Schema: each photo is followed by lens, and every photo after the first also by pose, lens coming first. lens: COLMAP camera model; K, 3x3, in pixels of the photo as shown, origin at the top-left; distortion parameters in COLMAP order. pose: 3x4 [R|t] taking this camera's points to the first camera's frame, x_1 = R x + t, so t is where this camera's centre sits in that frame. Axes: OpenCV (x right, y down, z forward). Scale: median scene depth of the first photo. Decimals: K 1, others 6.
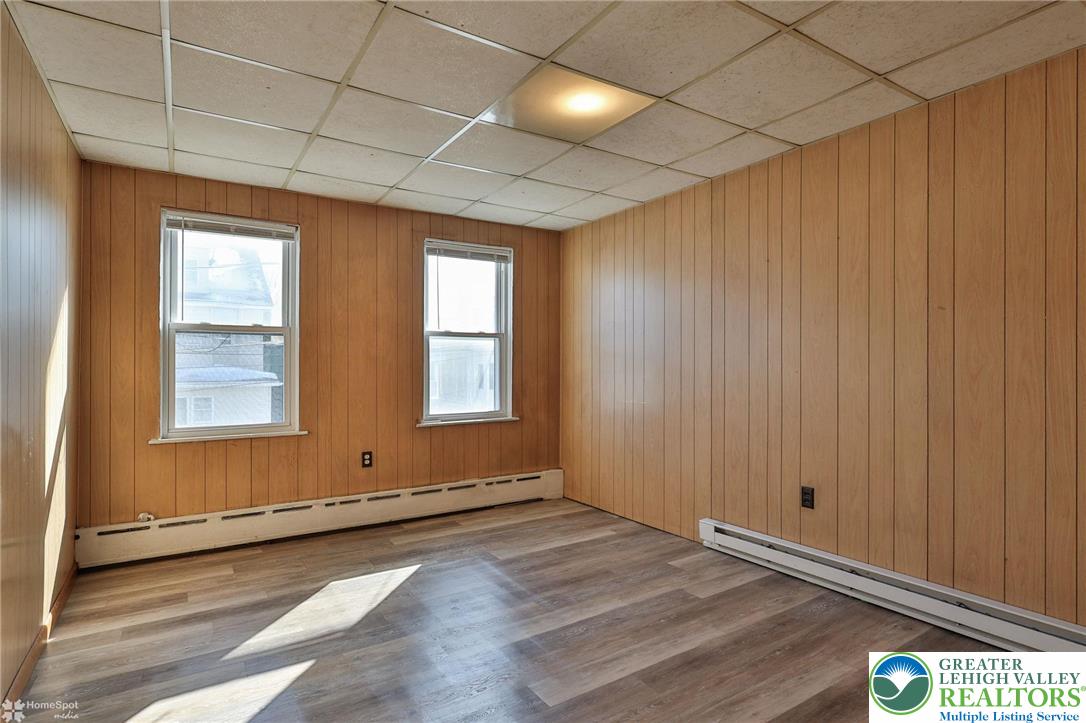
lens RADIAL K [[565.5, 0, 545.4], [0, 565.5, 356.6], [0, 0, 1]] dist [-0.001984, 0.000092]
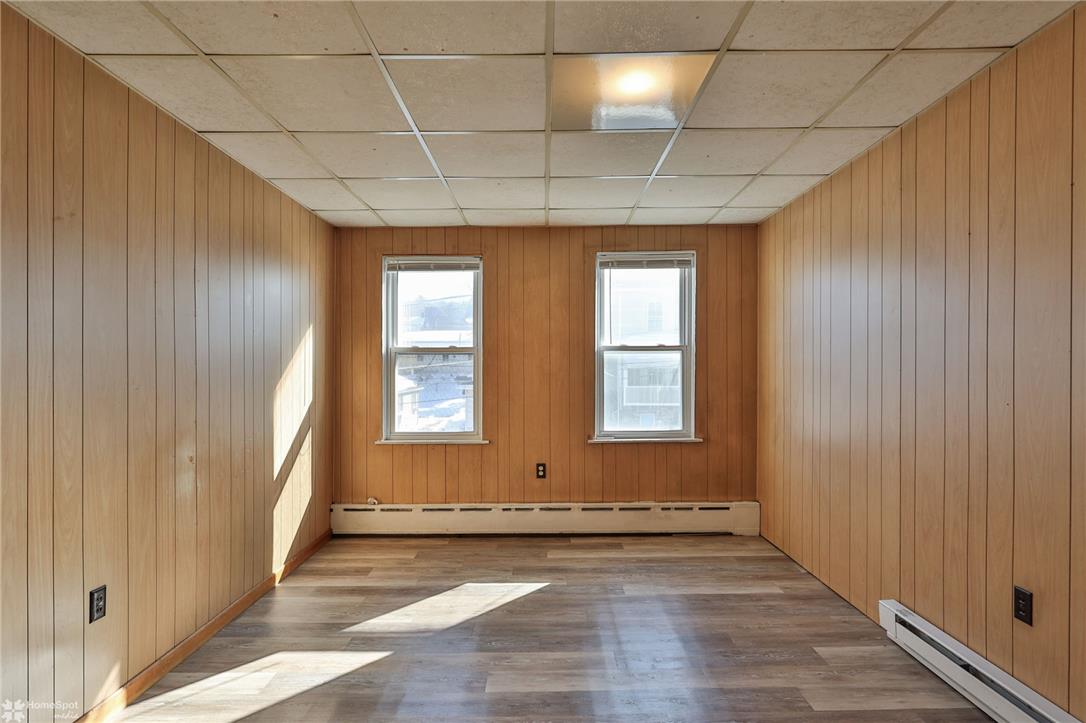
lens RADIAL K [[558.6, 0, 538.9], [0, 558.6, 363.6], [0, 0, 1]] dist [-0.001394, 0.001555]
pose [[0.836304, -0.010424, -0.548168, 0.274092], [0.013856, 0.999902, 0.002125, -0.021241], [0.548091, -0.009372, 0.836366, 0.144420]]
